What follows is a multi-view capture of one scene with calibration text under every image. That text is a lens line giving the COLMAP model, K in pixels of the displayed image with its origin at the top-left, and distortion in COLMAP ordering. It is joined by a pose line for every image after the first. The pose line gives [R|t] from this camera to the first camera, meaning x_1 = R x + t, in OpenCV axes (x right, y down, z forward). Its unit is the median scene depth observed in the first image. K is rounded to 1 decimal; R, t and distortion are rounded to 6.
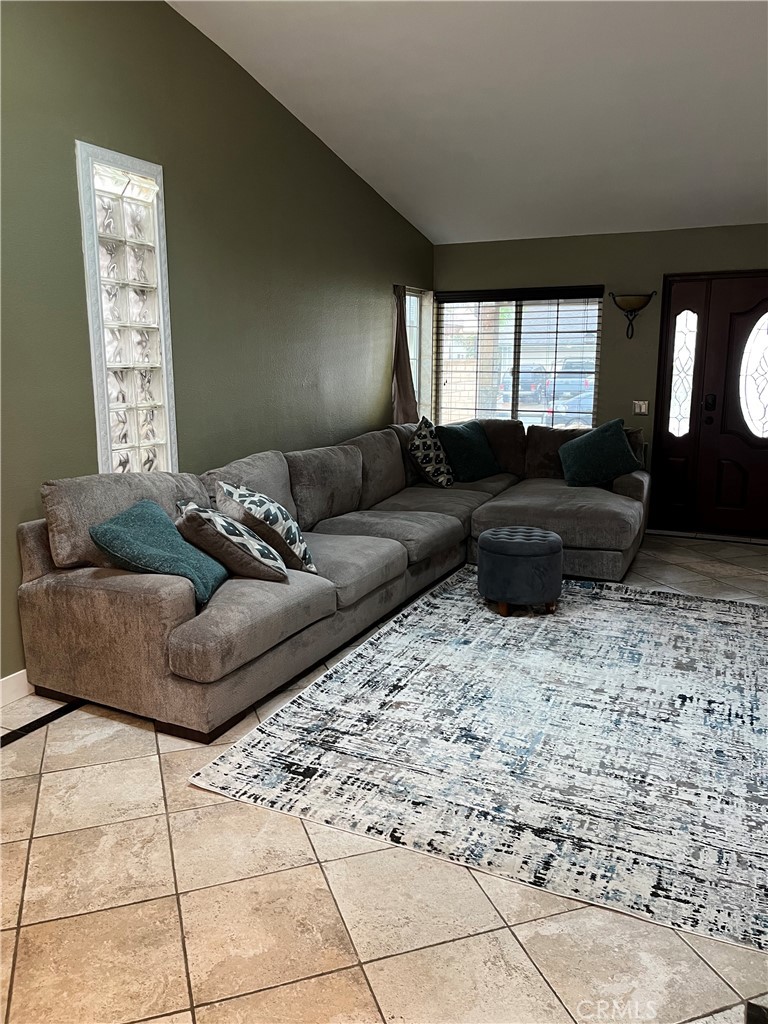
lens RADIAL K [[778.7, 0, 384.0], [0, 778.7, 512.0], [0, 0, 1]] dist [0.050744, -0.057487]
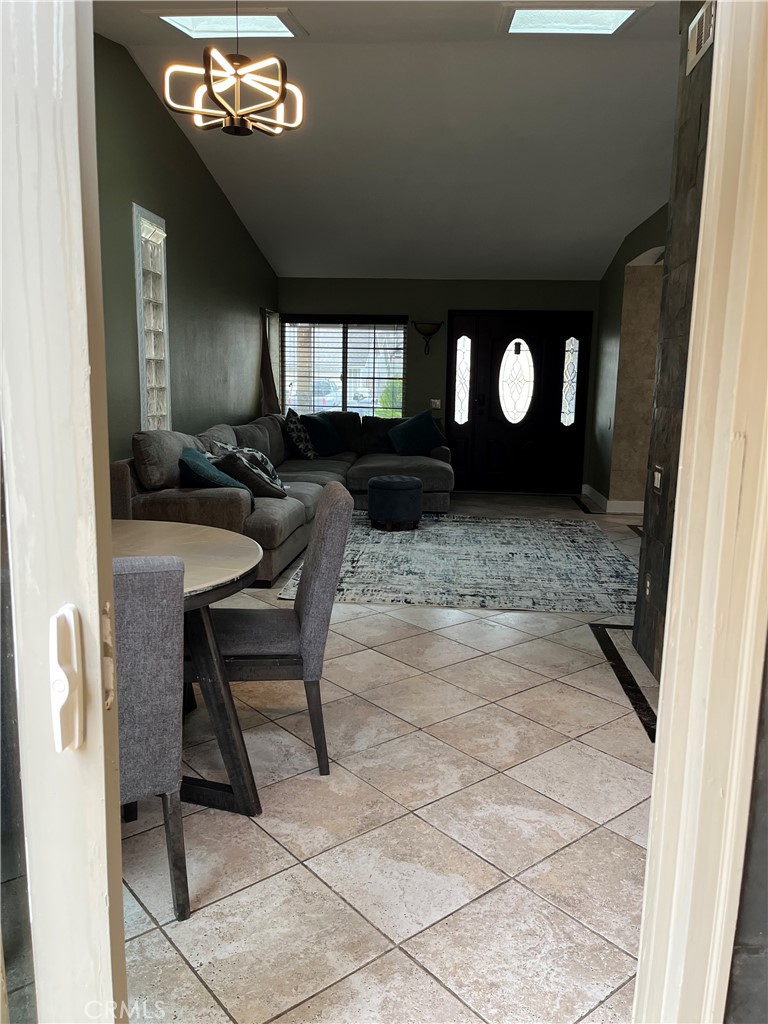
lens RADIAL K [[800.1, 0, 384.0], [0, 800.1, 512.0], [0, 0, 1]] dist [0.168226, 0.002102]
pose [[0.937204, -0.041205, 0.346340, -0.282408], [0.051764, 0.998432, -0.021288, 0.091524], [-0.344920, 0.037879, 0.937868, -0.333377]]
